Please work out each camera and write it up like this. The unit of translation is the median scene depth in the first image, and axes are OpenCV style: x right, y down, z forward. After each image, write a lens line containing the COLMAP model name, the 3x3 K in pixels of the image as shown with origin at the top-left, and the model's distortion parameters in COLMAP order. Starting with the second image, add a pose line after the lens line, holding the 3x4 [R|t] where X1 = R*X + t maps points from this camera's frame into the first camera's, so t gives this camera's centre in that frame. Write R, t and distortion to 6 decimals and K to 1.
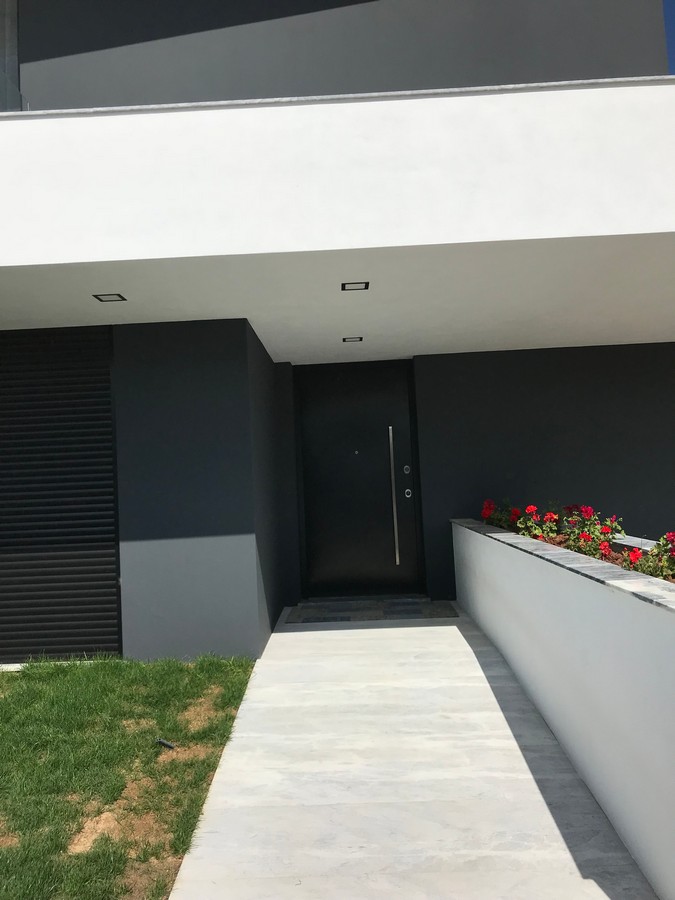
lens RADIAL K [[748.0, 0, 337.5], [0, 748.0, 450.0], [0, 0, 1]] dist [-0.007112, -0.004989]
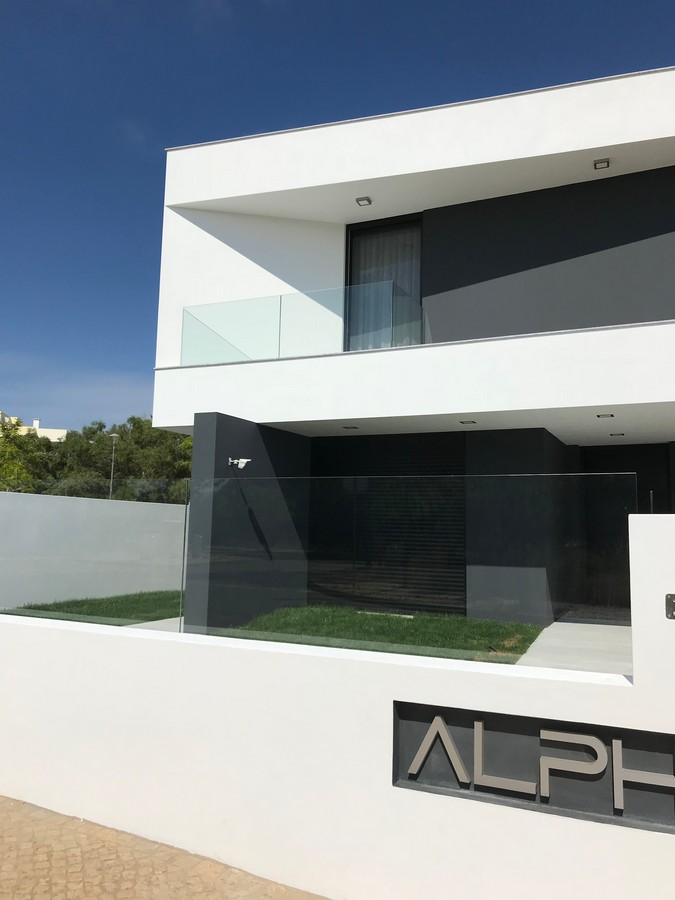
lens RADIAL K [[748.0, 0, 337.5], [0, 748.0, 450.0], [0, 0, 1]] dist [-0.007112, -0.004989]
pose [[0.917345, 0.015161, -0.397804, 0.133971], [-0.042103, 0.997365, -0.059078, -0.003765], [0.395861, 0.070944, 0.915566, -0.791376]]
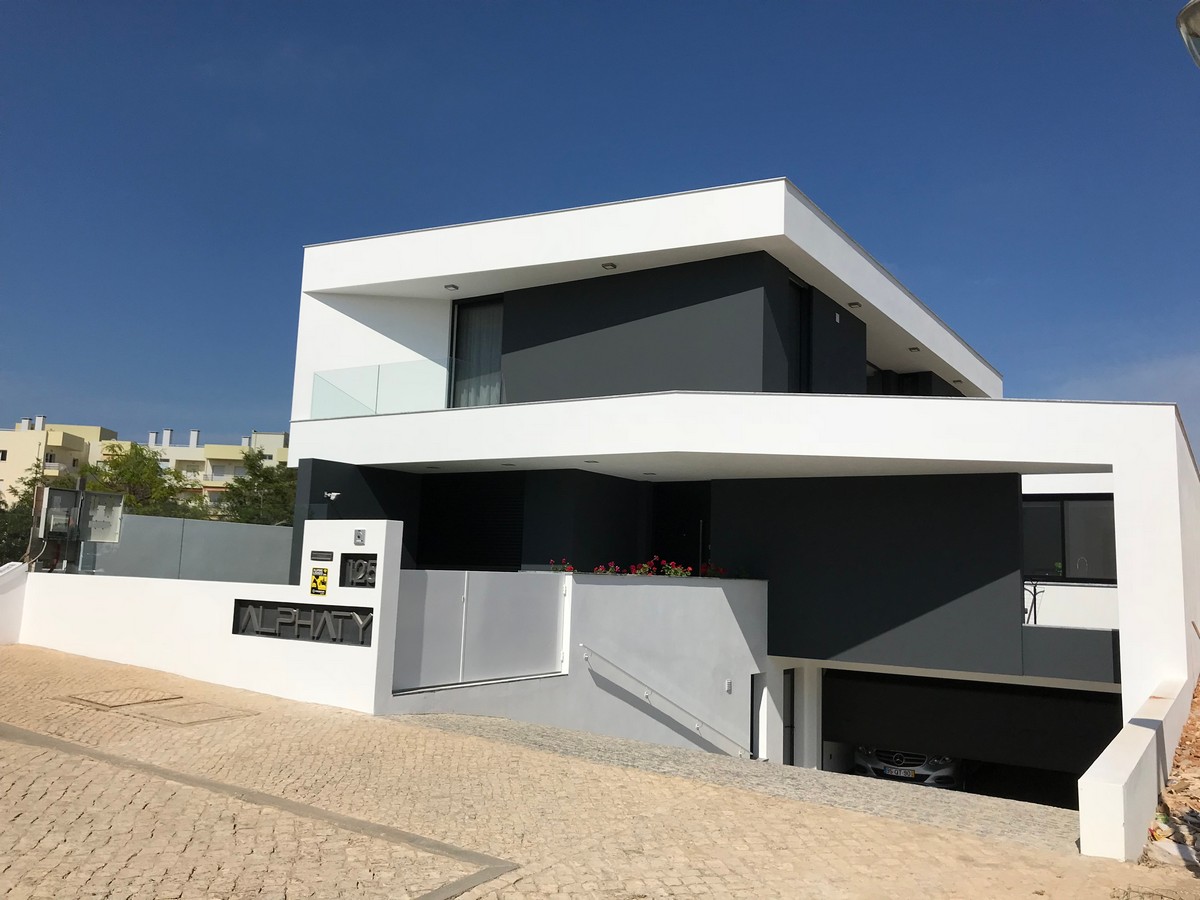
lens RADIAL K [[970.1, 0, 600.0], [0, 970.1, 450.0], [0, 0, 1]] dist [0.008207, 0.000633]
pose [[0.864175, 0.006314, -0.503151, 1.374847], [-0.053667, 0.995375, -0.079683, -0.012401], [0.500321, 0.095862, 0.860517, -1.433601]]
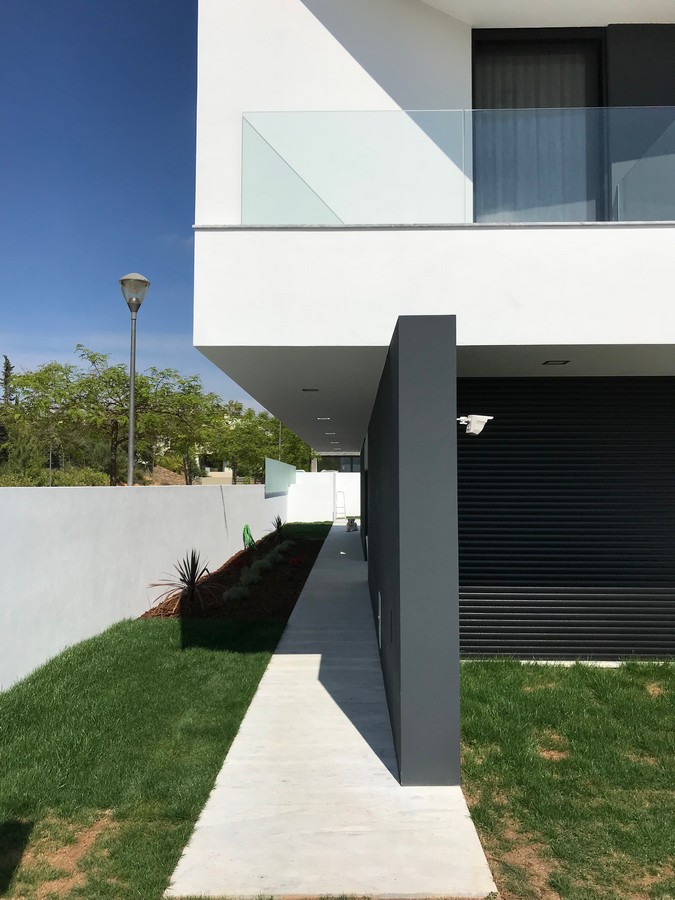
lens RADIAL K [[748.0, 0, 337.5], [0, 748.0, 450.0], [0, 0, 1]] dist [-0.007112, -0.004989]
pose [[0.999030, 0.039437, -0.019586, -0.822097], [-0.039506, 0.999214, -0.003130, -0.025468], [0.019447, 0.003901, 0.999803, -0.199963]]
